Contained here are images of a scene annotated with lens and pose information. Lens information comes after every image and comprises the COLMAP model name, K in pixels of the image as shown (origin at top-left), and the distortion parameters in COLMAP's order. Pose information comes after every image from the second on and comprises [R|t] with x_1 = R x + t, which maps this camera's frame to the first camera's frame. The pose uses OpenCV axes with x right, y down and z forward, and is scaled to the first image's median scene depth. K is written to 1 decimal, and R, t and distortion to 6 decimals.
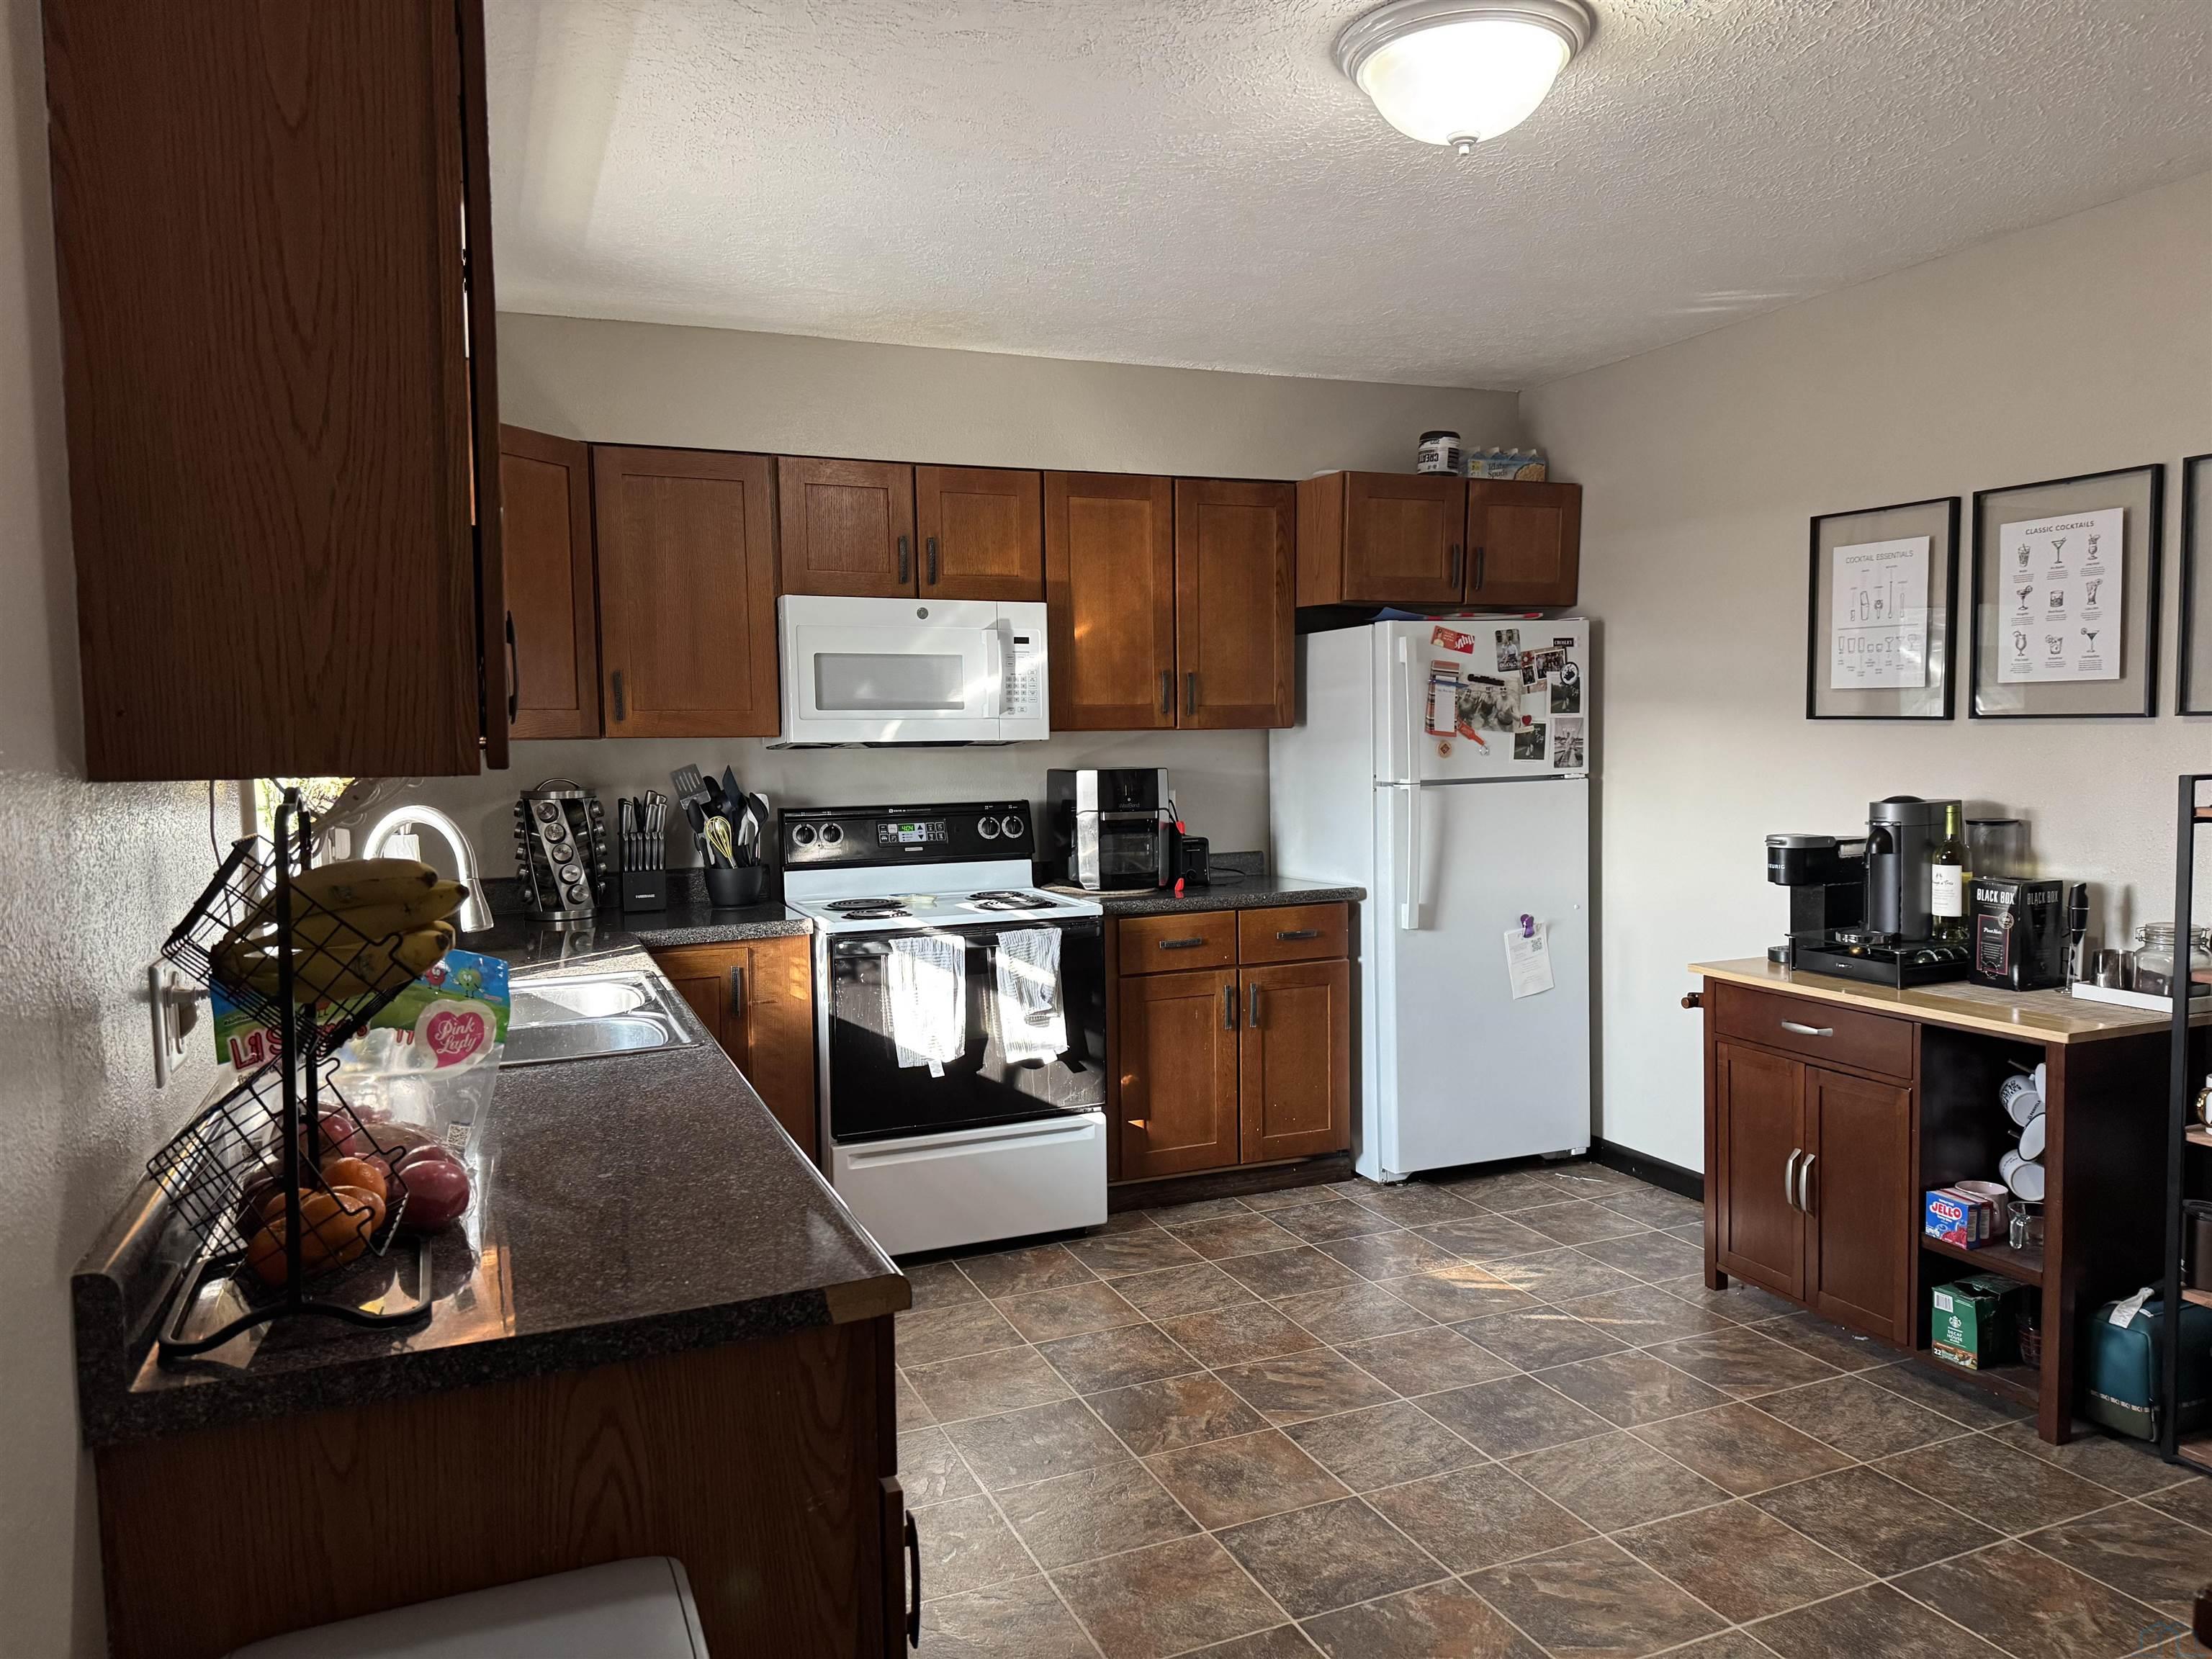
lens RADIAL K [[1562.9, 0, 1106.0], [0, 1562.9, 829.5], [0, 0, 1]] dist [0.137263, -0.198774]
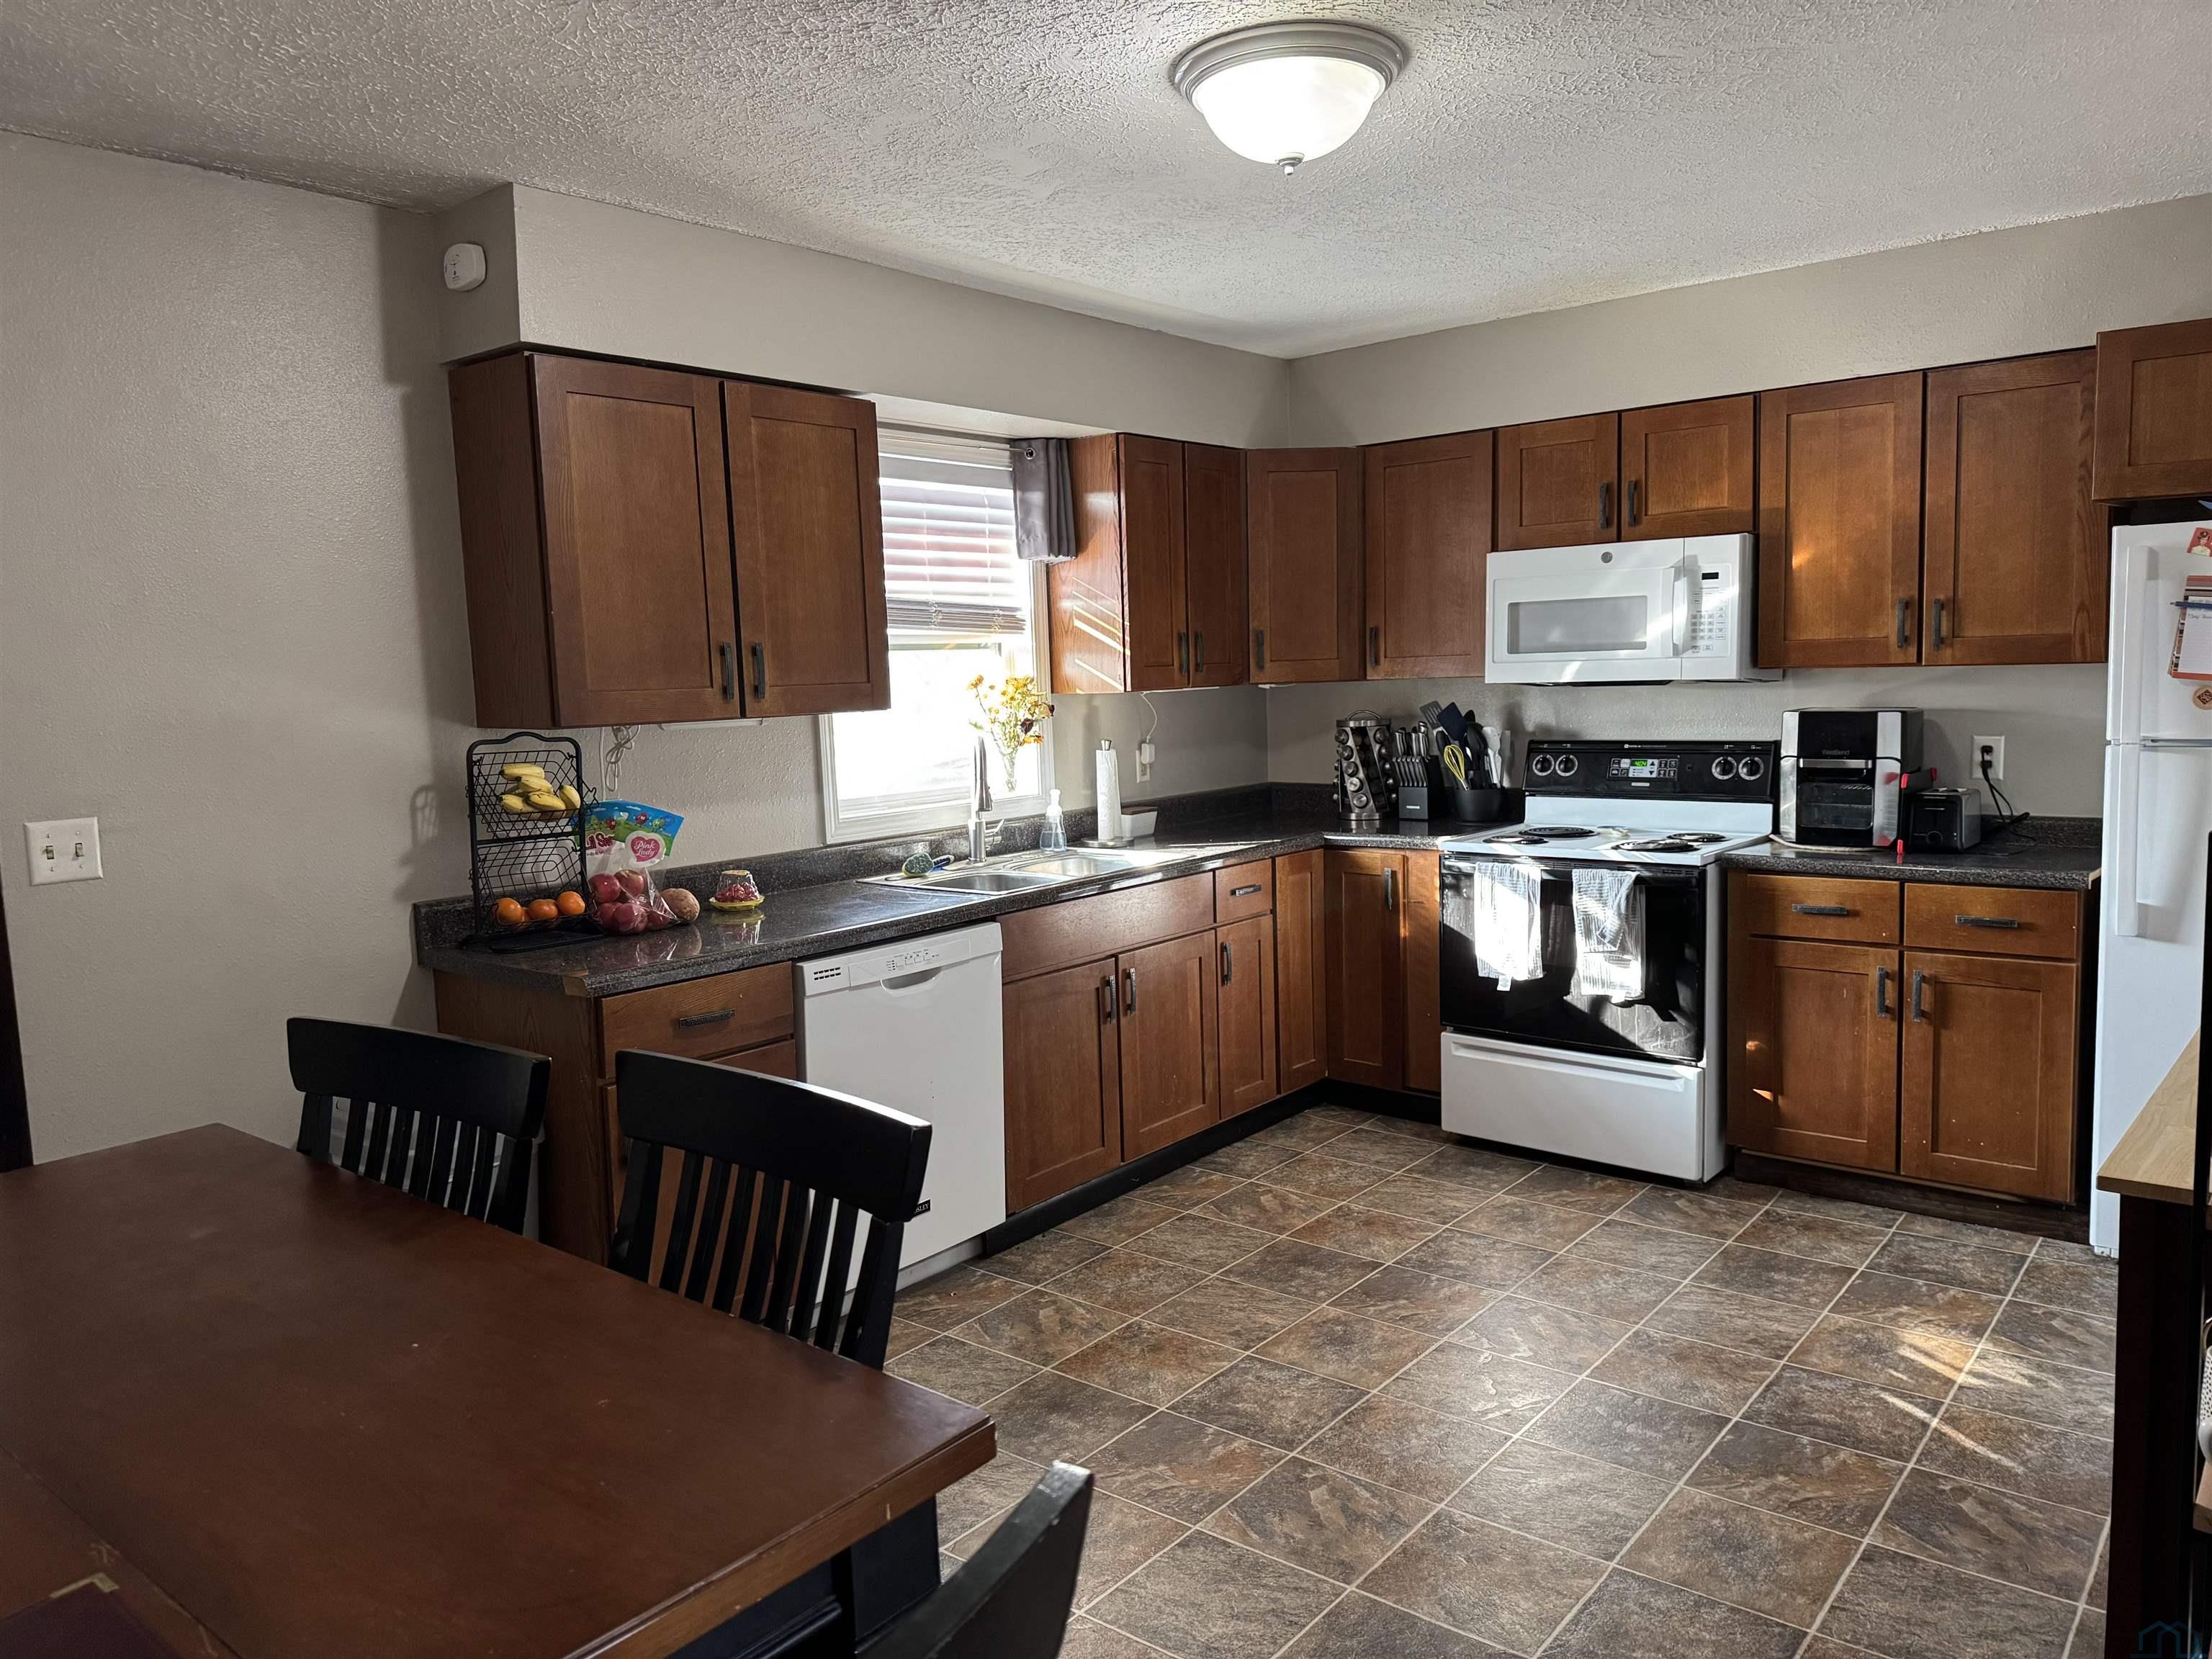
lens RADIAL K [[1562.9, 0, 1106.0], [0, 1562.9, 829.5], [0, 0, 1]] dist [0.137263, -0.198774]
pose [[0.459305, 0.095153, -0.883167, 0.660396], [-0.034419, 0.995406, 0.089346, -0.040306], [0.887612, -0.010639, 0.460470, 0.217808]]
